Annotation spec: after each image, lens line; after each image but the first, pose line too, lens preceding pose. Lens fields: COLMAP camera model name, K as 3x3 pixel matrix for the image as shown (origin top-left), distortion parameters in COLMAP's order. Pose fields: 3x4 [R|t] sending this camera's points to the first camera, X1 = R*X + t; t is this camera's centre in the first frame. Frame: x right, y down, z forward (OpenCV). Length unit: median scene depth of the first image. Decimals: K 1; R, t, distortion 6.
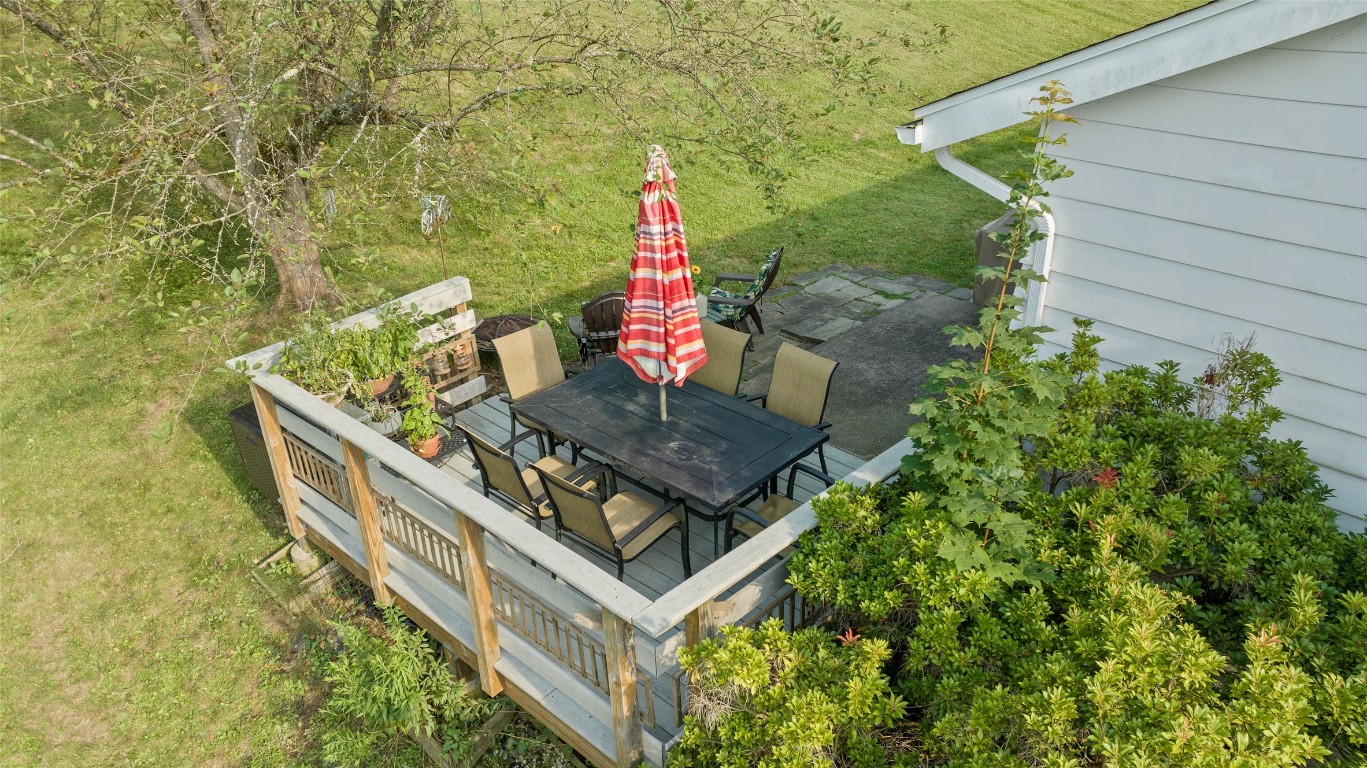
lens RADIAL K [[973.7, 0, 700.1], [0, 973.7, 386.3], [0, 0, 1]] dist [-0.000287, -0.054734]
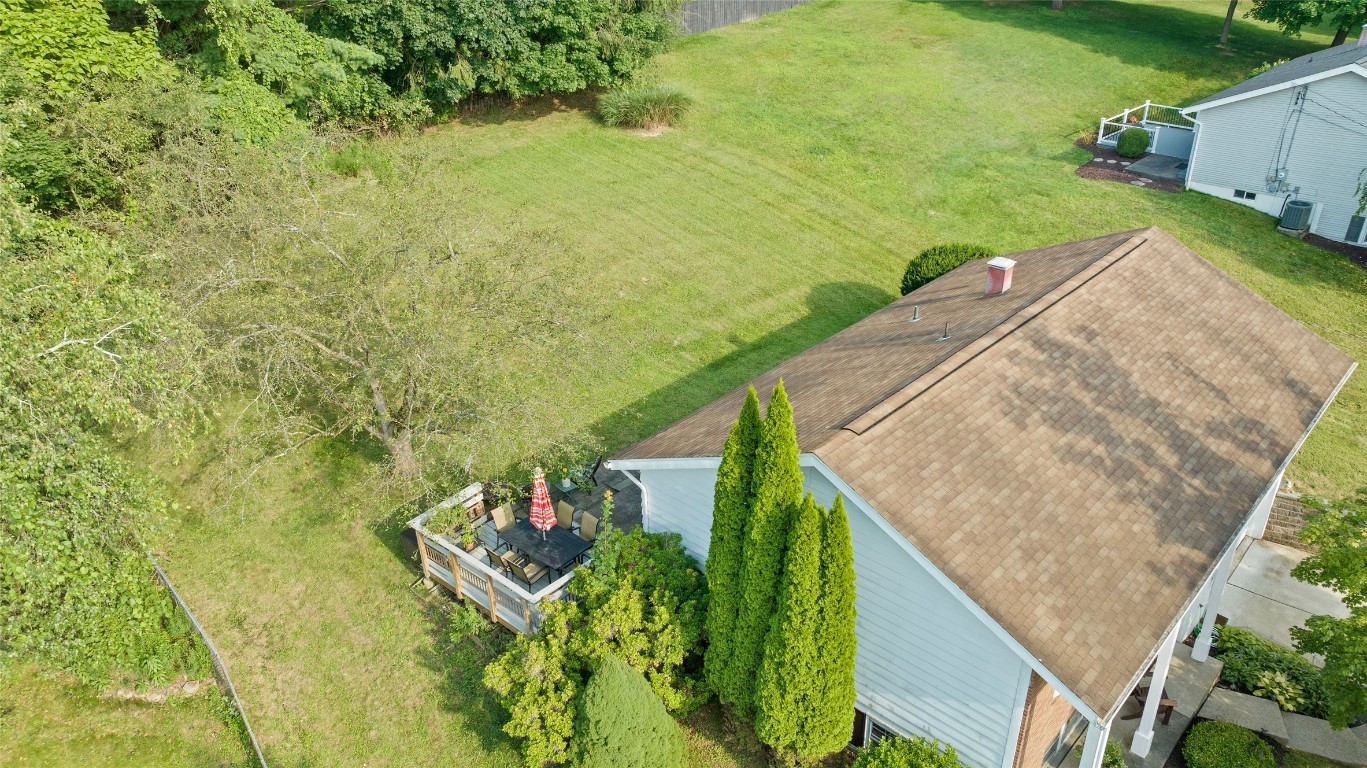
lens RADIAL K [[973.7, 0, 700.1], [0, 973.7, 386.3], [0, 0, 1]] dist [-0.000287, -0.054734]
pose [[0.999391, -0.016994, 0.030464, 0.375995], [0.016694, 0.999810, 0.010095, -0.482416], [-0.030630, -0.009580, 0.999485, -2.176365]]
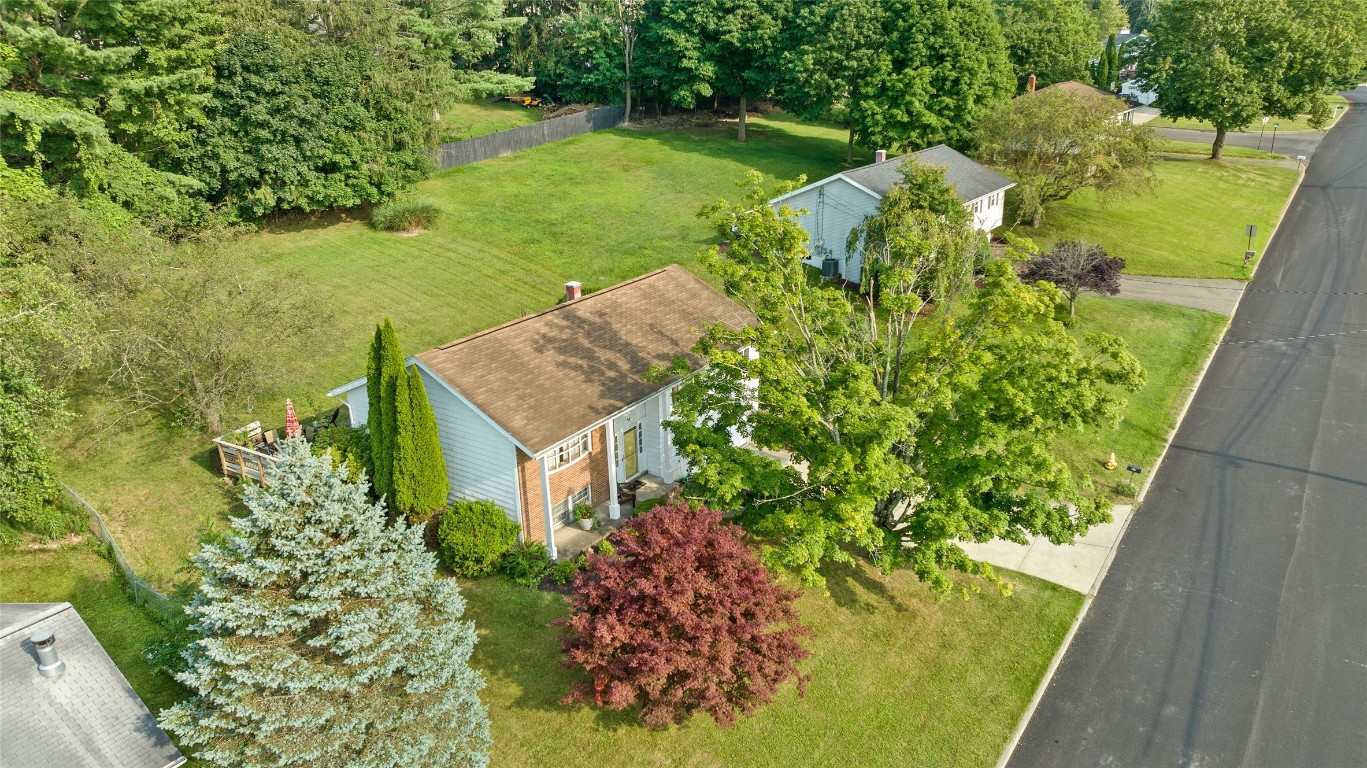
lens RADIAL K [[959.2, 0, 689.3], [0, 959.2, 381.6], [0, 0, 1]] dist [-0.013577, -0.002223]
pose [[0.983649, -0.065637, 0.167709, 1.247453], [0.085026, 0.990157, -0.111174, 0.465359], [-0.158761, 0.123616, 0.979548, -4.645440]]
